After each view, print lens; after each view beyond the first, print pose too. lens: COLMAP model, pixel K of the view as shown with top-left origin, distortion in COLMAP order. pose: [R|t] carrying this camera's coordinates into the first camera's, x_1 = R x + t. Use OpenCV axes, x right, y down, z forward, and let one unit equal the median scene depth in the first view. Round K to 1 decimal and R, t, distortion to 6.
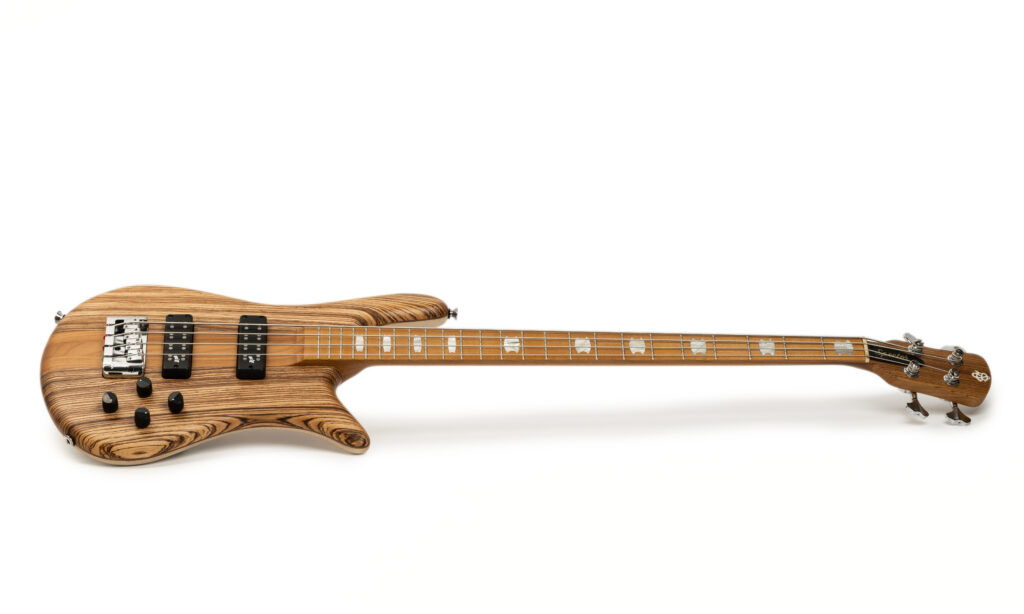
lens RADIAL K [[3555.8, 0, 512.0], [0, 3555.8, 307.0], [0, 0, 1]] dist [-0.035196, 1.882608]
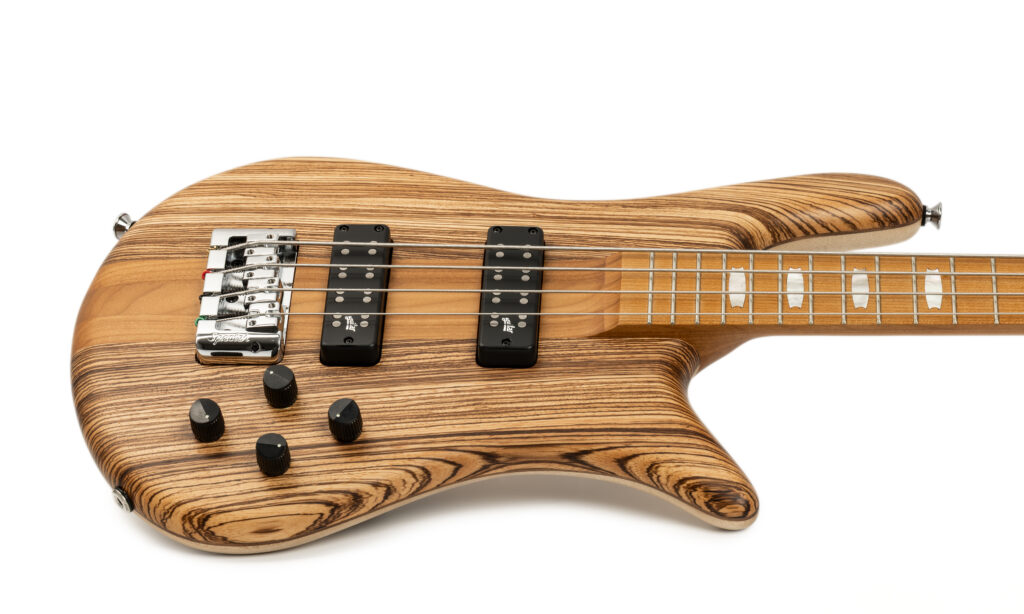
lens RADIAL K [[3555.8, 0, 512.0], [0, 3555.8, 307.0], [0, 0, 1]] dist [-0.035196, 1.882608]
pose [[0.993846, 0.004113, -0.110698, -0.020460], [0.004262, 0.997151, 0.075308, -0.023199], [0.110692, -0.075316, 0.990997, 0.532510]]
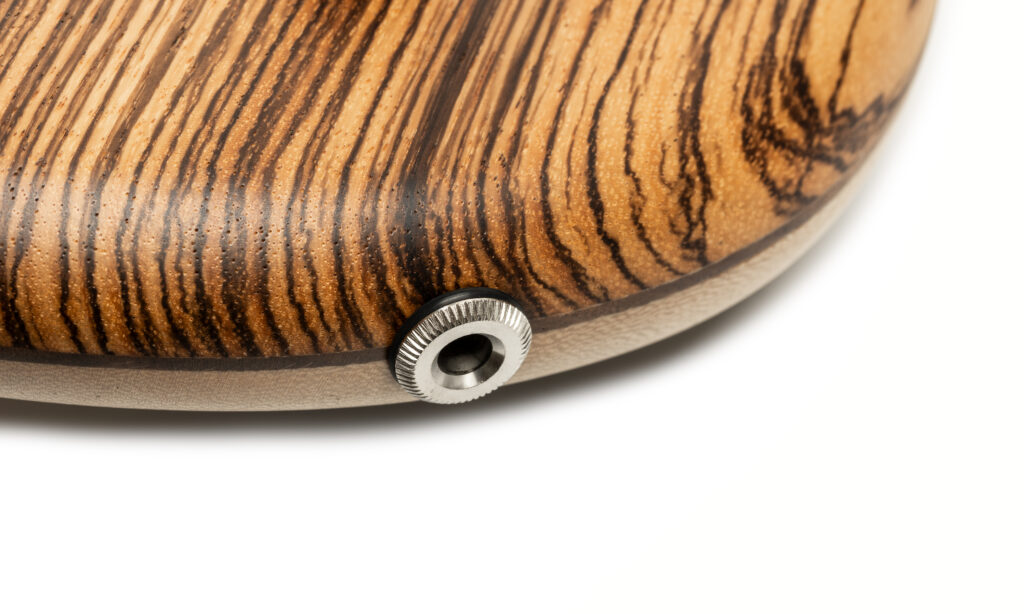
lens RADIAL K [[3555.8, 0, 512.0], [0, 3555.8, 307.0], [0, 0, 1]] dist [-0.035196, 1.882608]
pose [[0.441989, -0.625977, 0.642494, -0.181884], [0.600836, 0.738435, 0.306120, 0.008410], [-0.666064, 0.250732, 0.702490, 0.921211]]
